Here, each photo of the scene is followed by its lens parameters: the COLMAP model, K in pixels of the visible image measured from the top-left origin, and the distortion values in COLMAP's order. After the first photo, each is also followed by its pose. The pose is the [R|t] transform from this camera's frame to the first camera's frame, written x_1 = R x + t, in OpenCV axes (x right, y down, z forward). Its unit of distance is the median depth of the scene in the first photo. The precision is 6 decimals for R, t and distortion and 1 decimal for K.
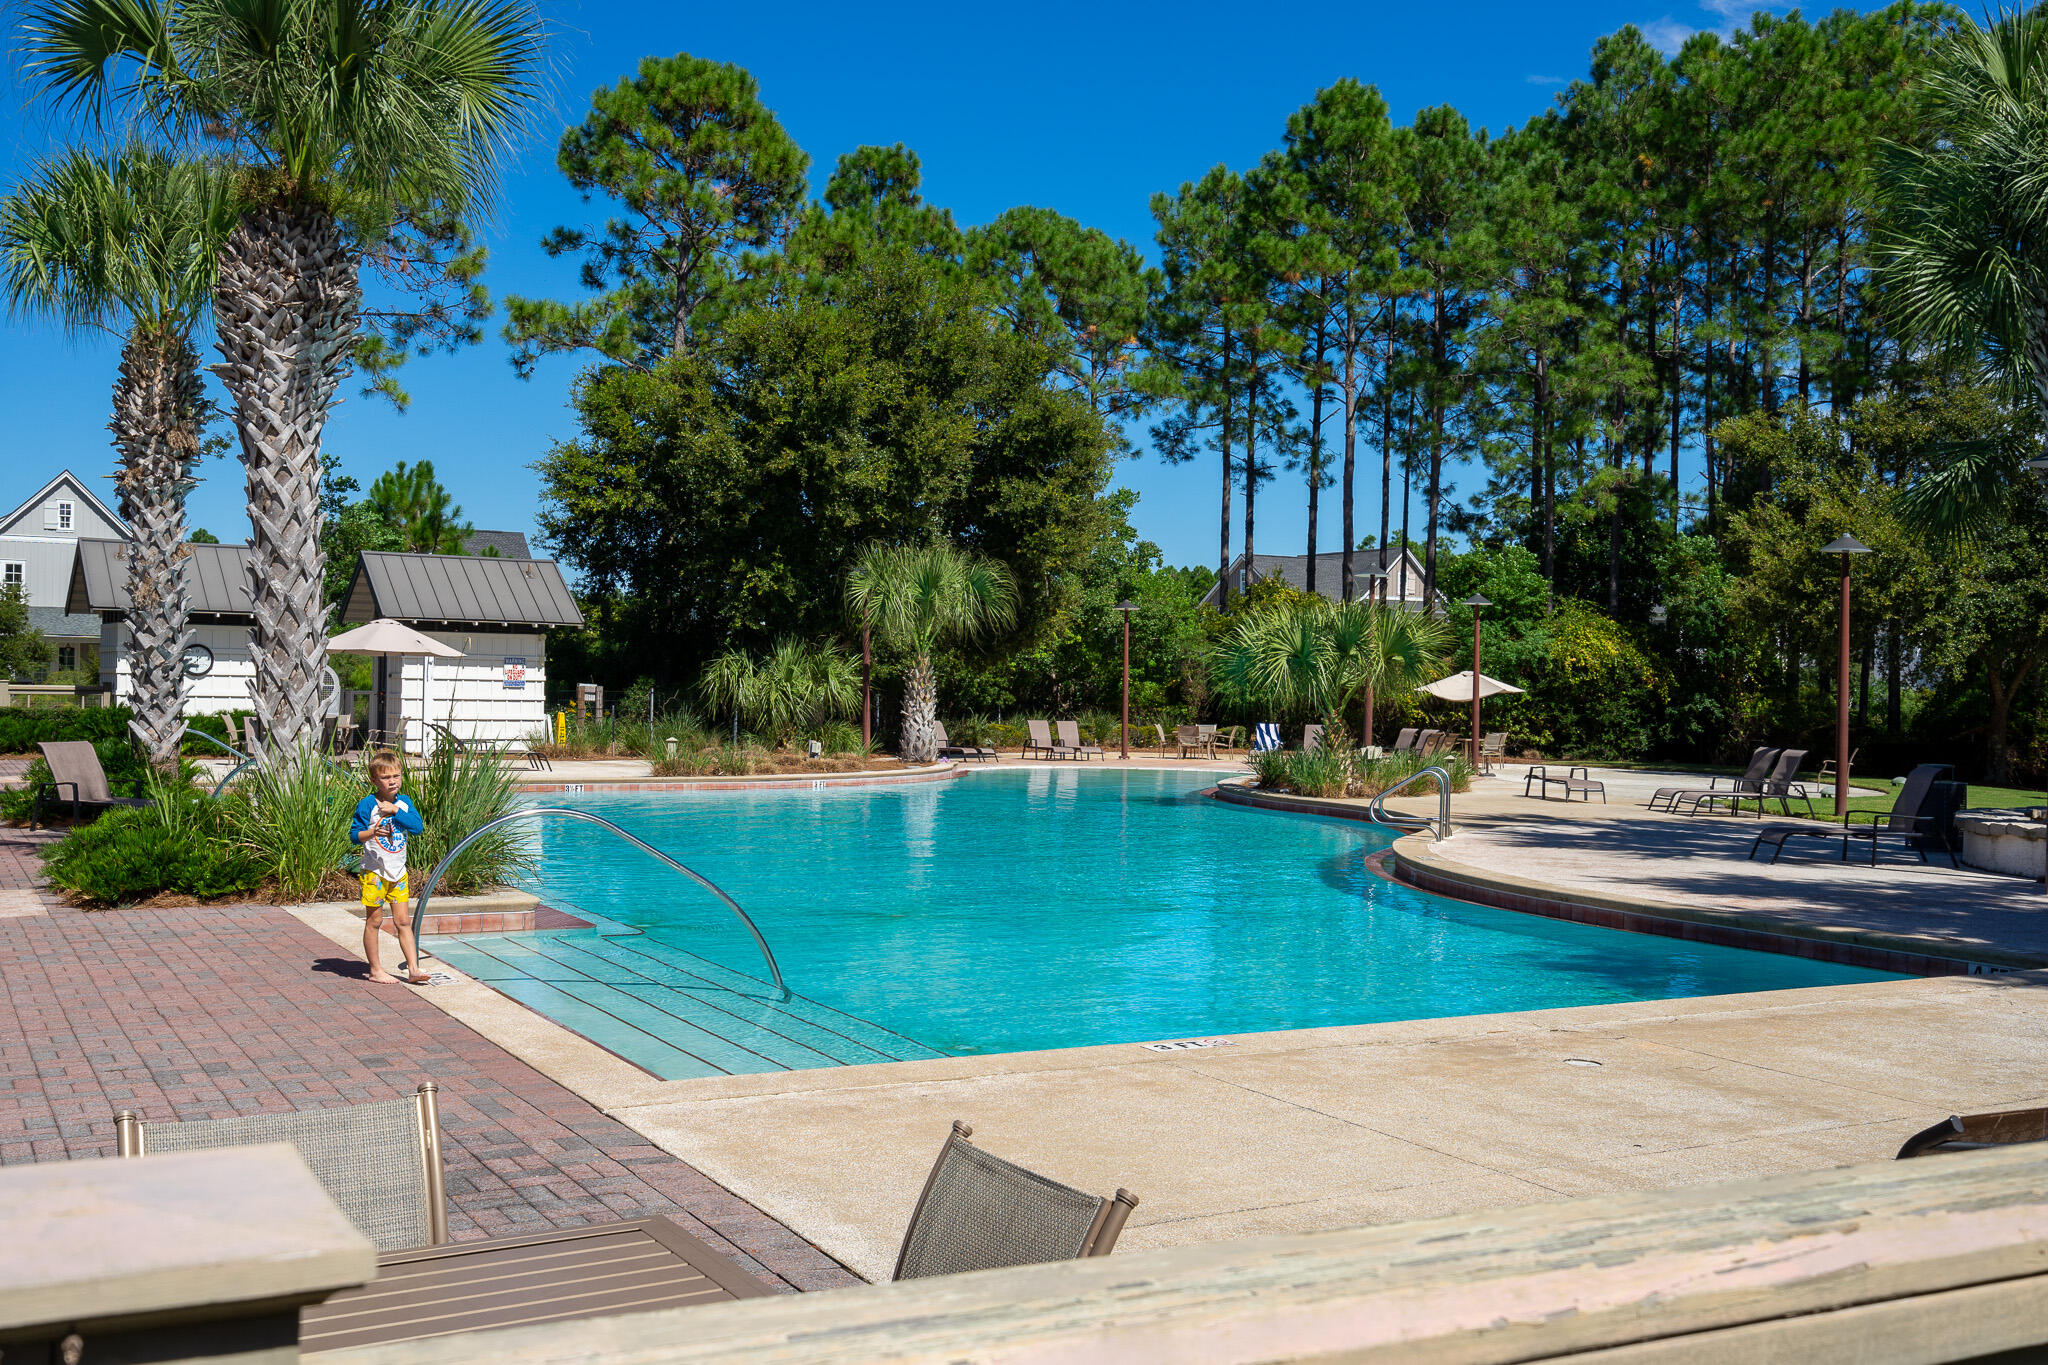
lens RADIAL K [[2183.7, 0, 1024.0], [0, 2183.7, 682.5], [0, 0, 1]] dist [-0.006425, 0.001002]
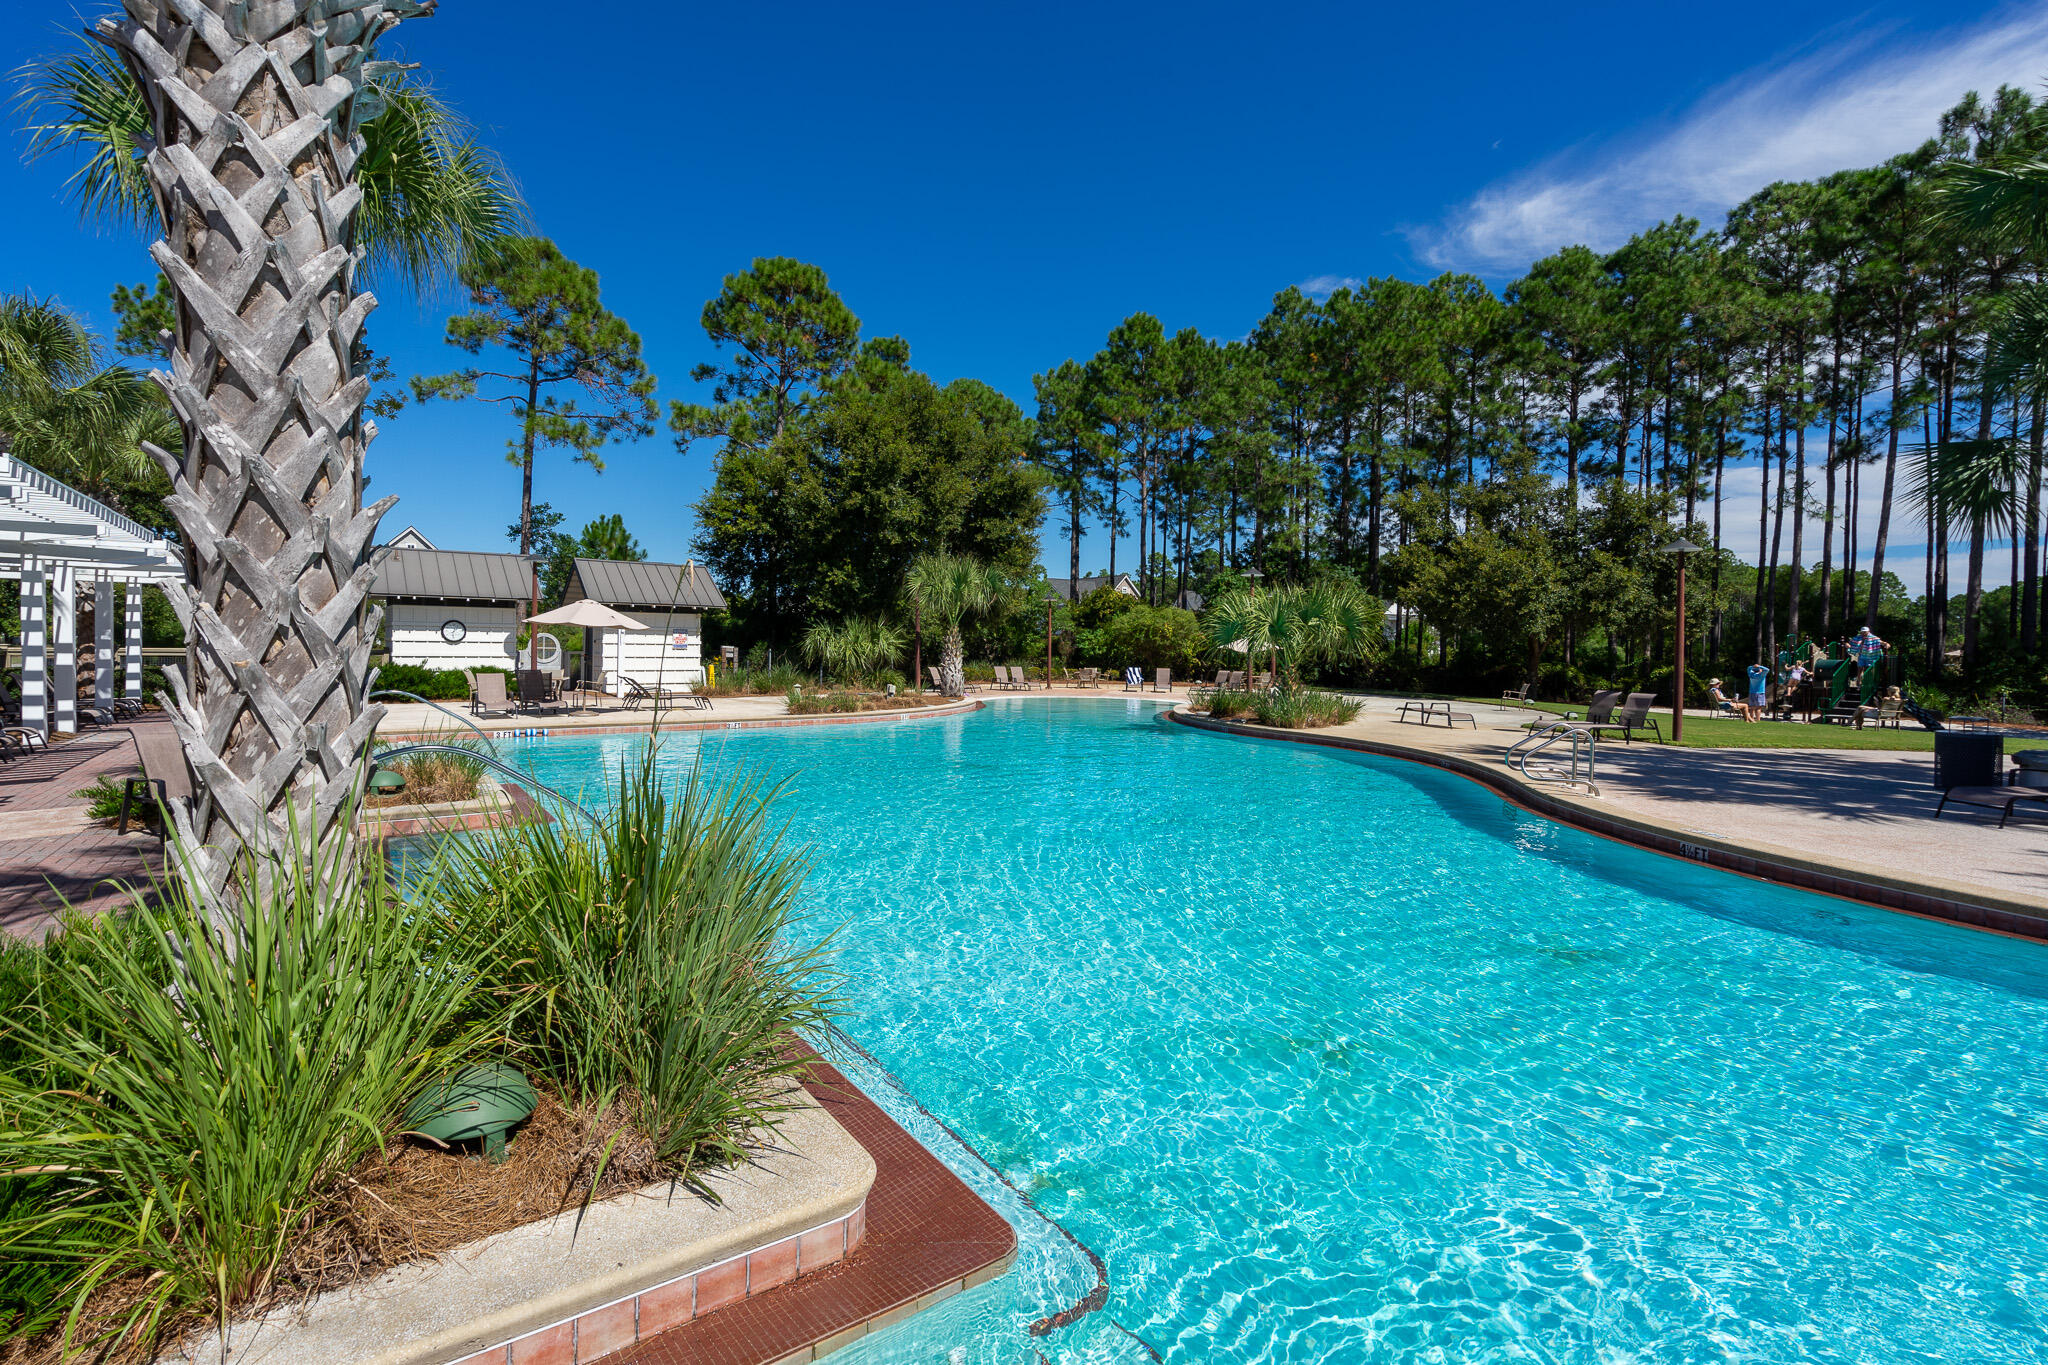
lens RADIAL K [[963.7, 0, 1008.6], [0, 963.7, 665.4], [0, 0, 1]] dist [-0.035302, 0.017177]
pose [[0.993367, -0.006550, 0.114798, -0.073596], [0.003708, 0.999682, 0.024956, -0.001716], [-0.114925, -0.024364, 0.993075, 0.274494]]
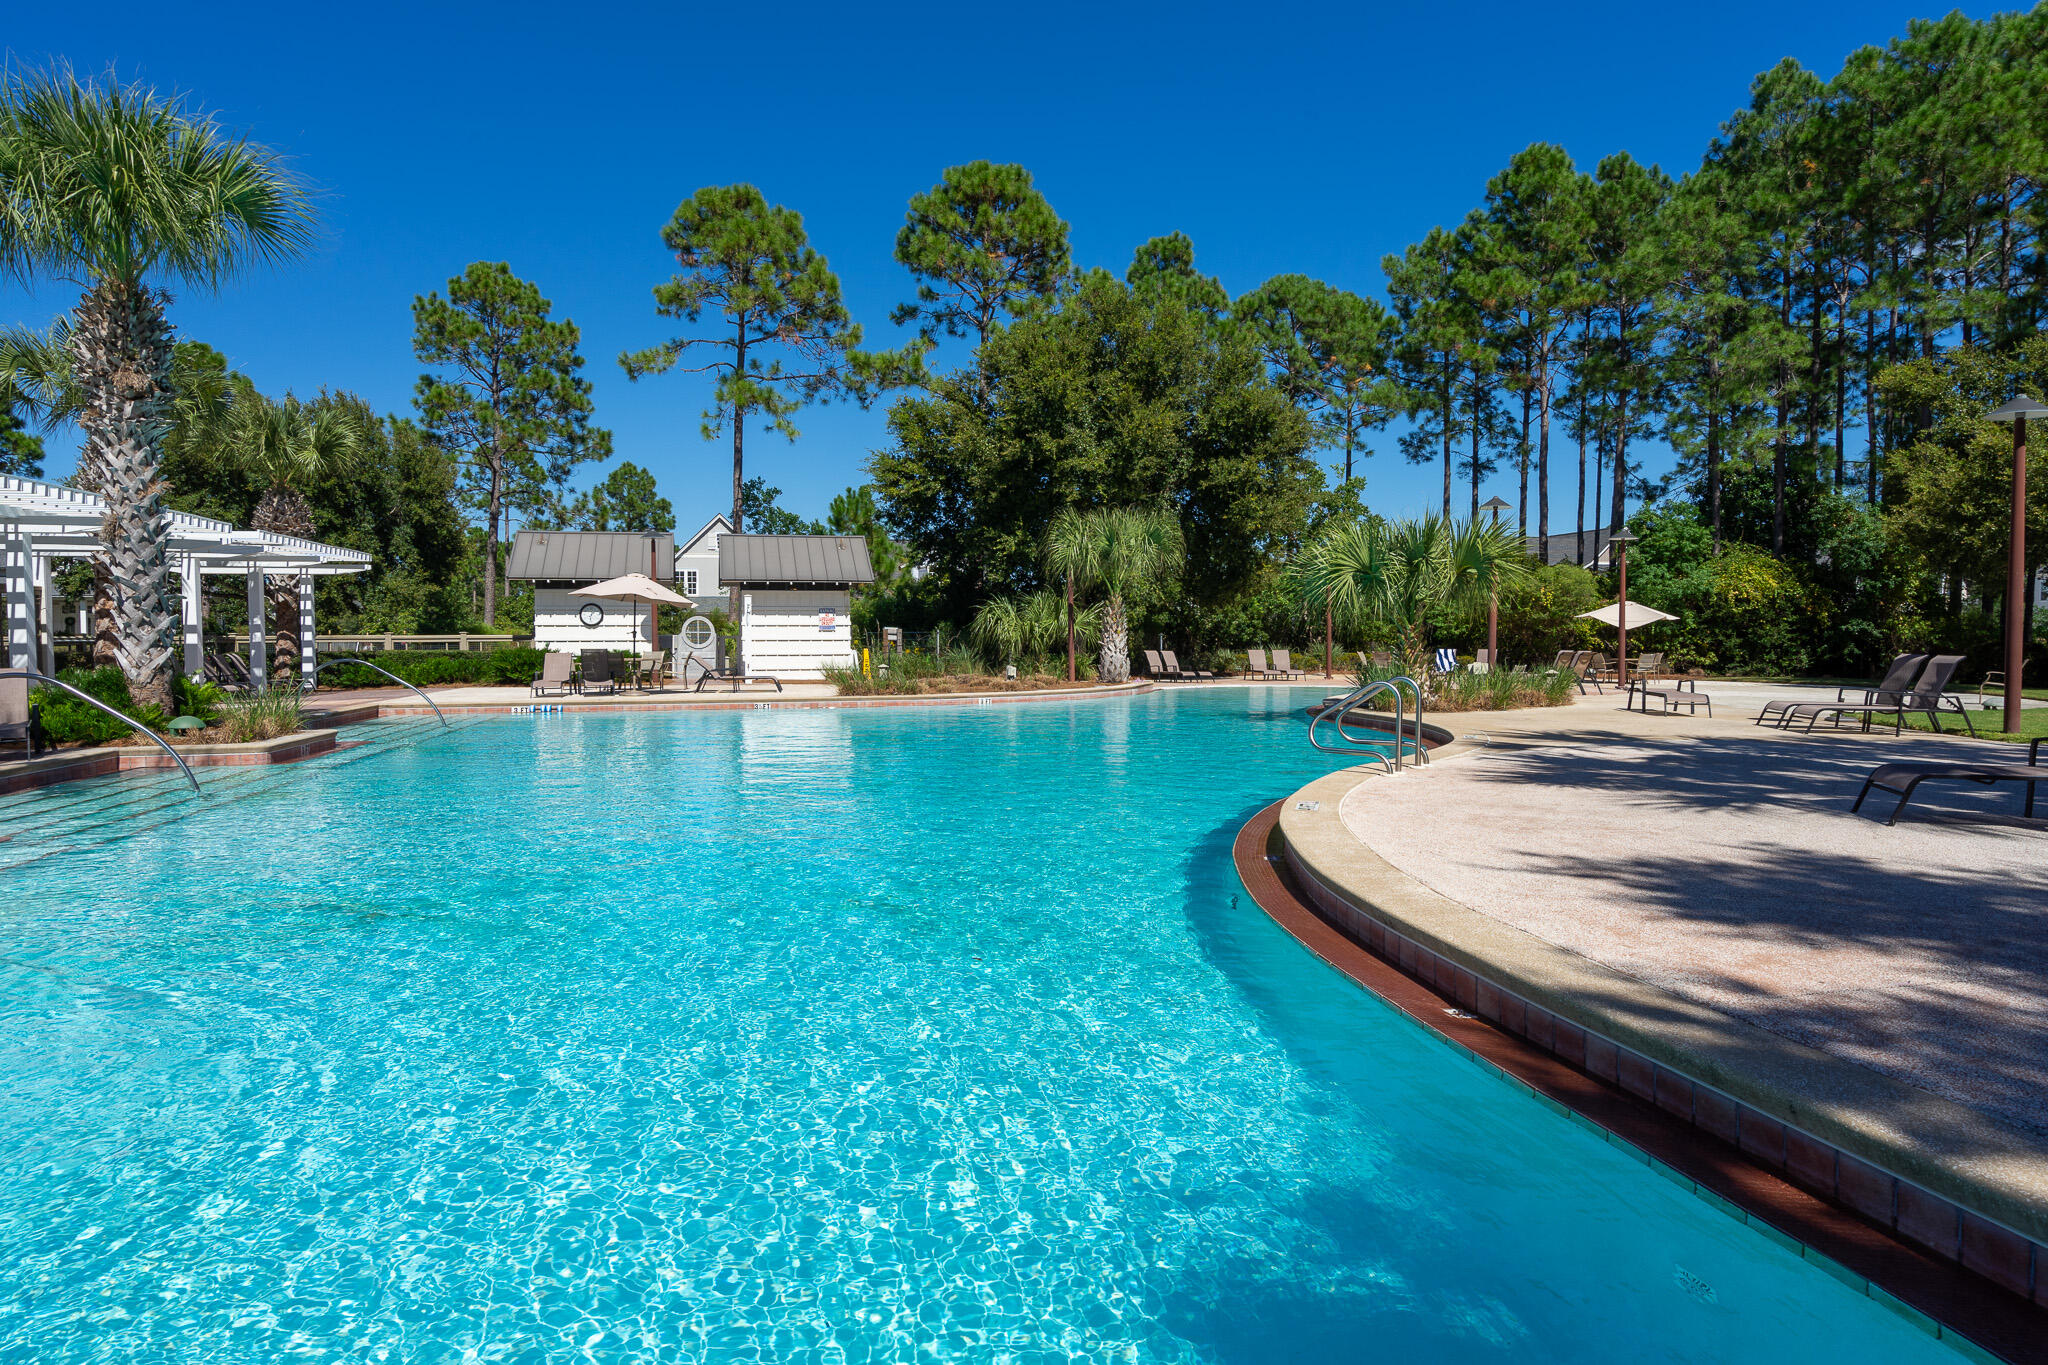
lens RADIAL K [[1262.8, 0, 994.2], [0, 1262.8, 672.7], [0, 0, 1]] dist [-0.000972, -0.002155]
pose [[0.950637, -0.012779, -0.310042, 0.093887], [0.020456, 0.999559, 0.021523, 0.012001], [0.309630, -0.026802, 0.950479, 0.256878]]
